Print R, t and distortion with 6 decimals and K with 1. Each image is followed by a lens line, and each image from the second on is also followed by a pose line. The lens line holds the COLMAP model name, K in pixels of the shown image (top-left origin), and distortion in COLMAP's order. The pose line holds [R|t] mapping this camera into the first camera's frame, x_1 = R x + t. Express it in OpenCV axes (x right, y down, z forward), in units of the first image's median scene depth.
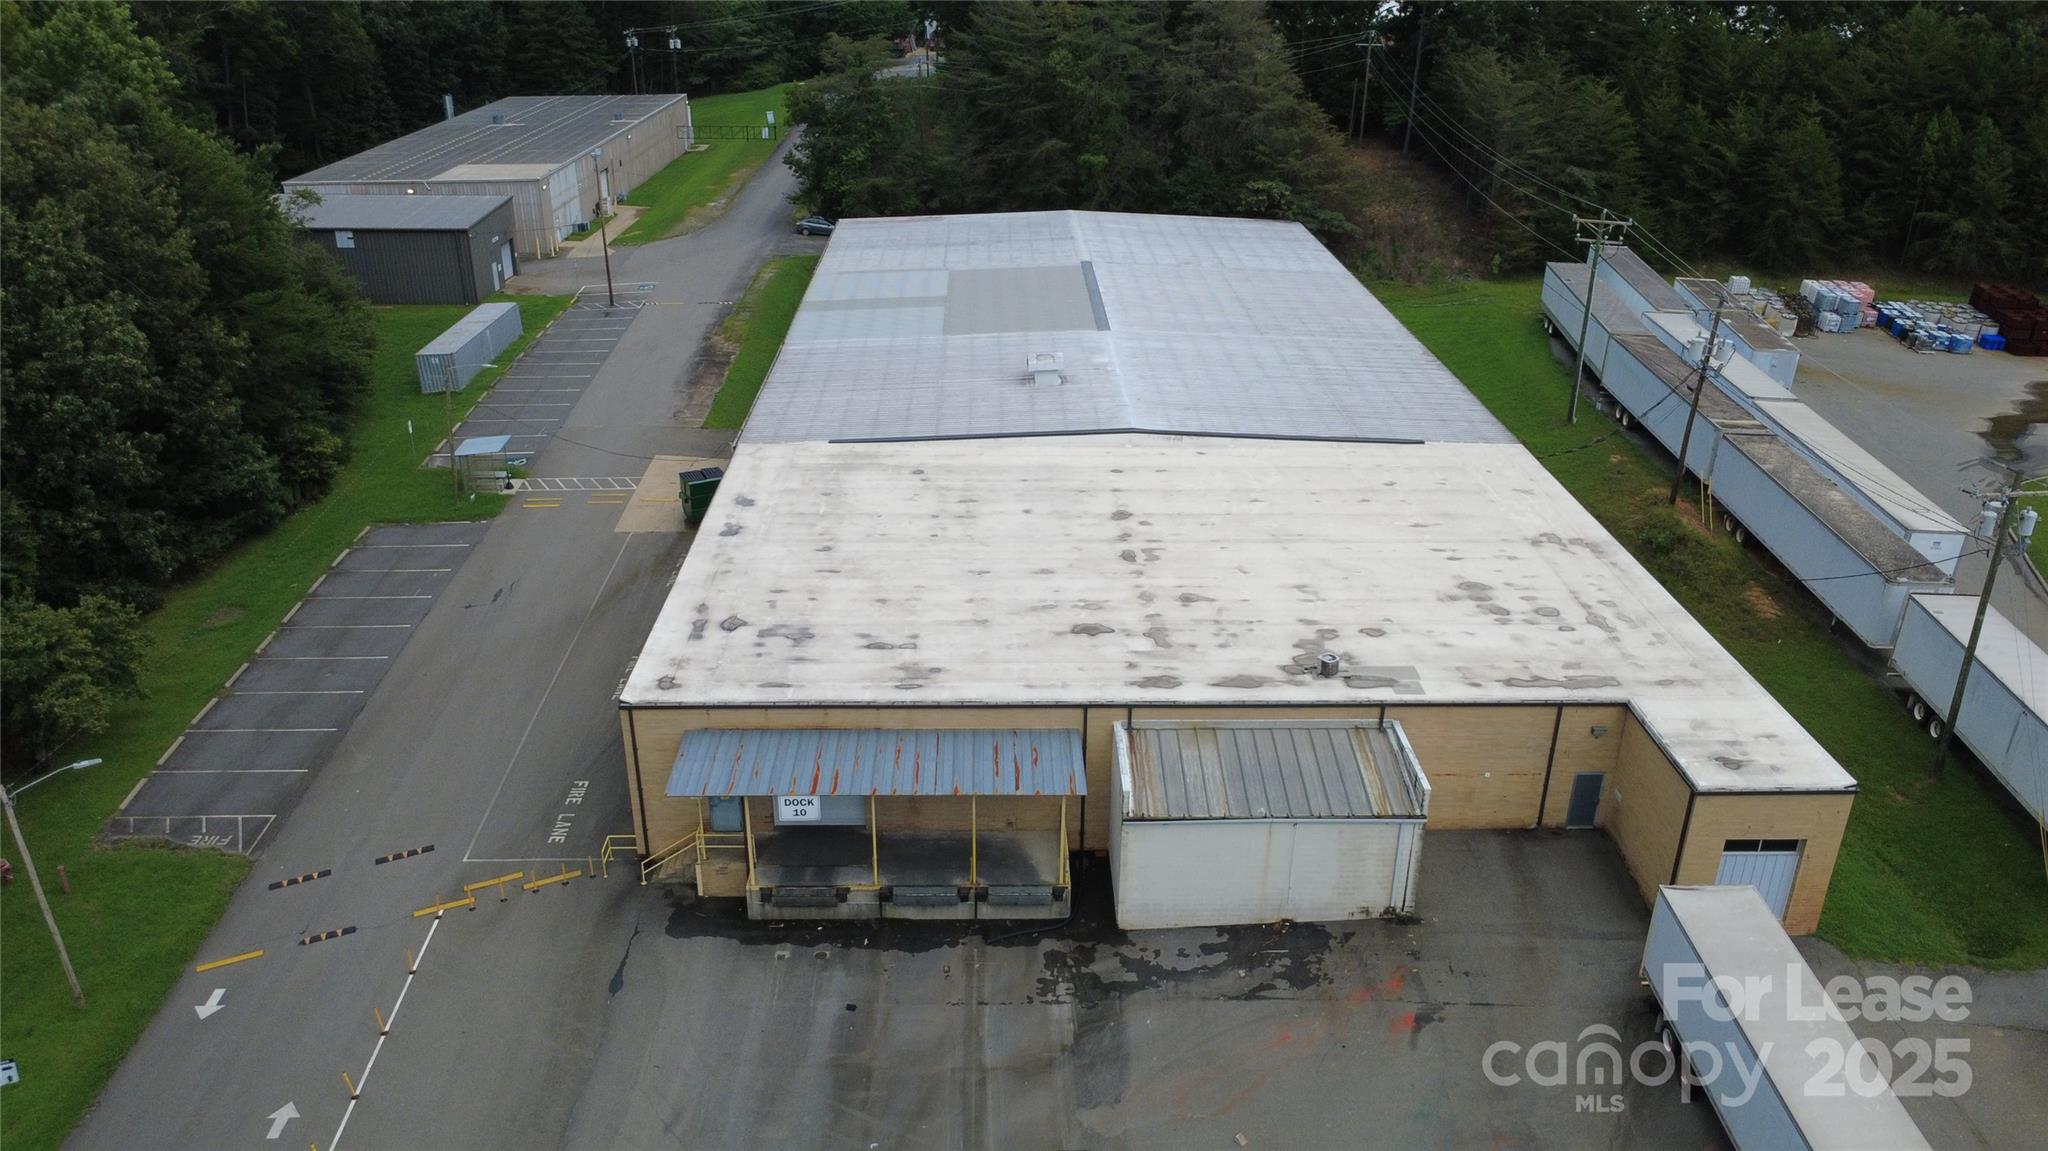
lens RADIAL K [[1497.3, 0, 1024.0], [0, 1497.3, 575.5], [0, 0, 1]] dist [-0.004128, 0.000303]
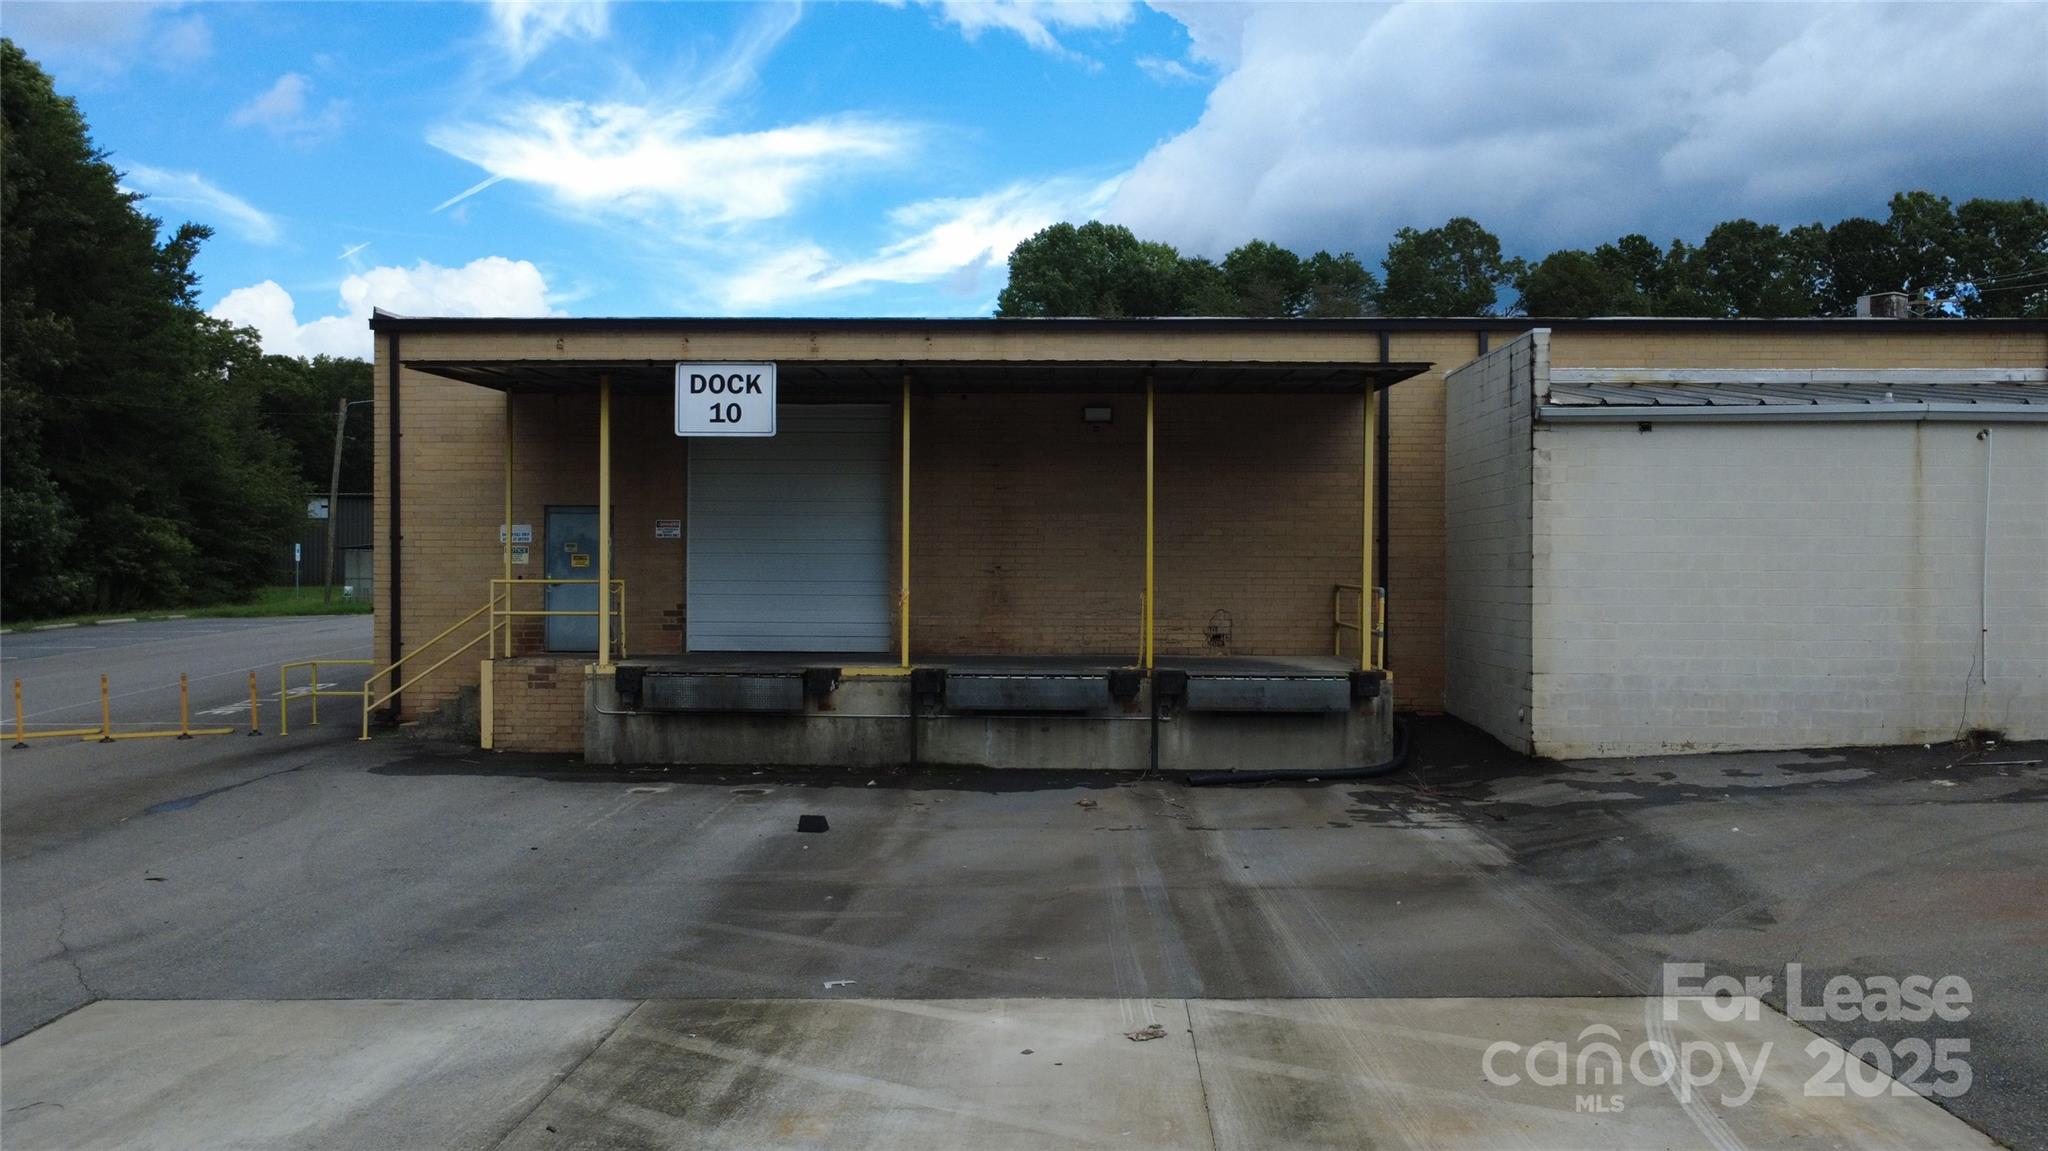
lens RADIAL K [[1497.3, 0, 1024.0], [0, 1497.3, 575.5], [0, 0, 1]] dist [-0.004128, 0.000303]
pose [[0.999174, -0.002881, -0.040537, -0.025562], [-0.014803, 0.903155, -0.429059, 0.180700], [0.037847, 0.429305, 0.902366, 0.318948]]
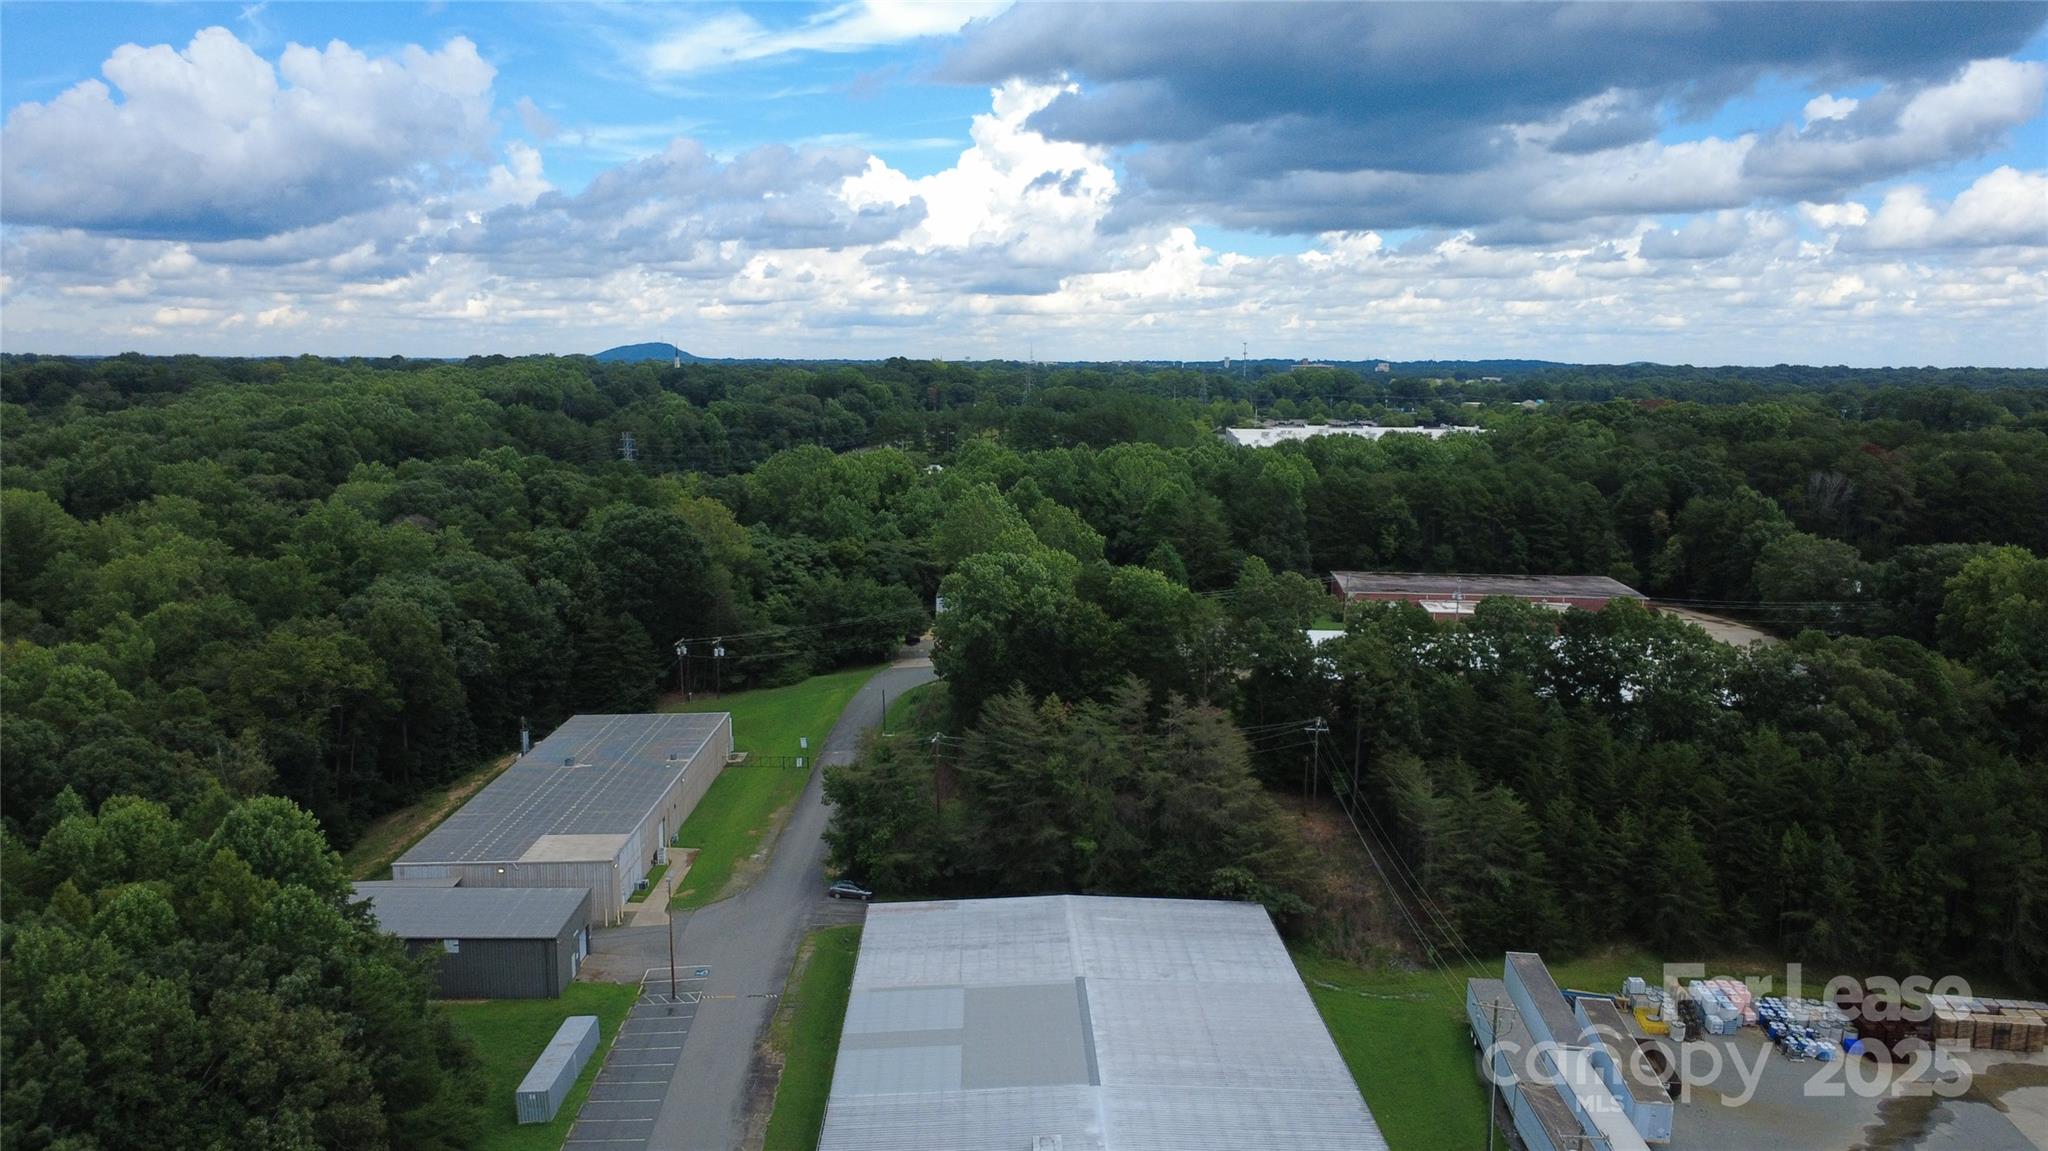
lens RADIAL K [[1497.3, 0, 1024.0], [0, 1497.3, 575.5], [0, 0, 1]] dist [-0.004128, 0.000303]
pose [[0.999996, -0.002329, 0.001747, -0.004627], [0.002717, 0.962174, -0.272423, -0.215506], [-0.001047, 0.272427, 0.962176, -0.253049]]
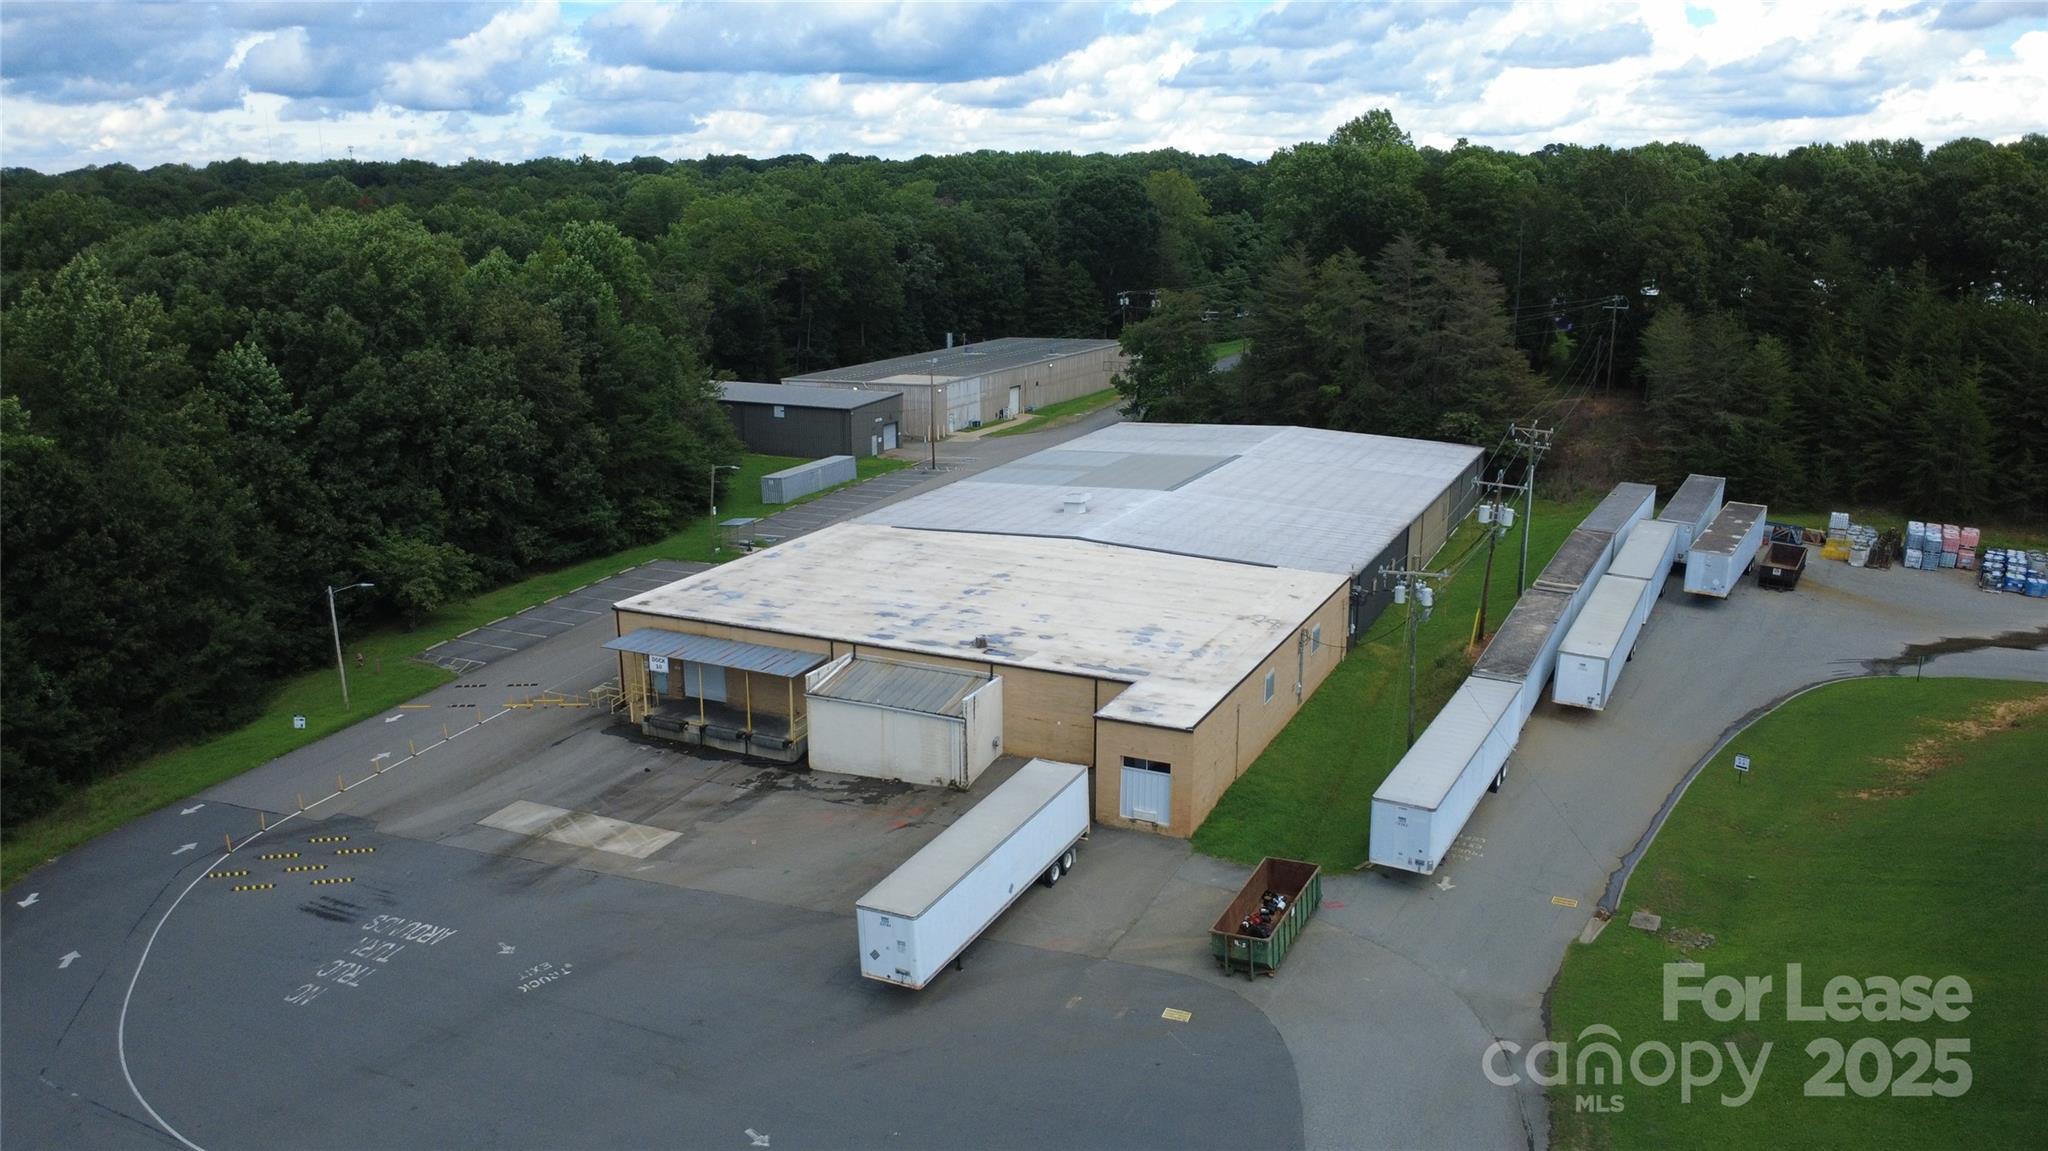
lens RADIAL K [[1497.3, 0, 1024.0], [0, 1497.3, 575.5], [0, 0, 1]] dist [-0.004128, 0.000303]
pose [[0.894915, 0.100480, -0.434777, 0.494158], [-0.175080, 0.975257, -0.134984, 0.105924], [0.410456, 0.196920, 0.890364, -0.216368]]
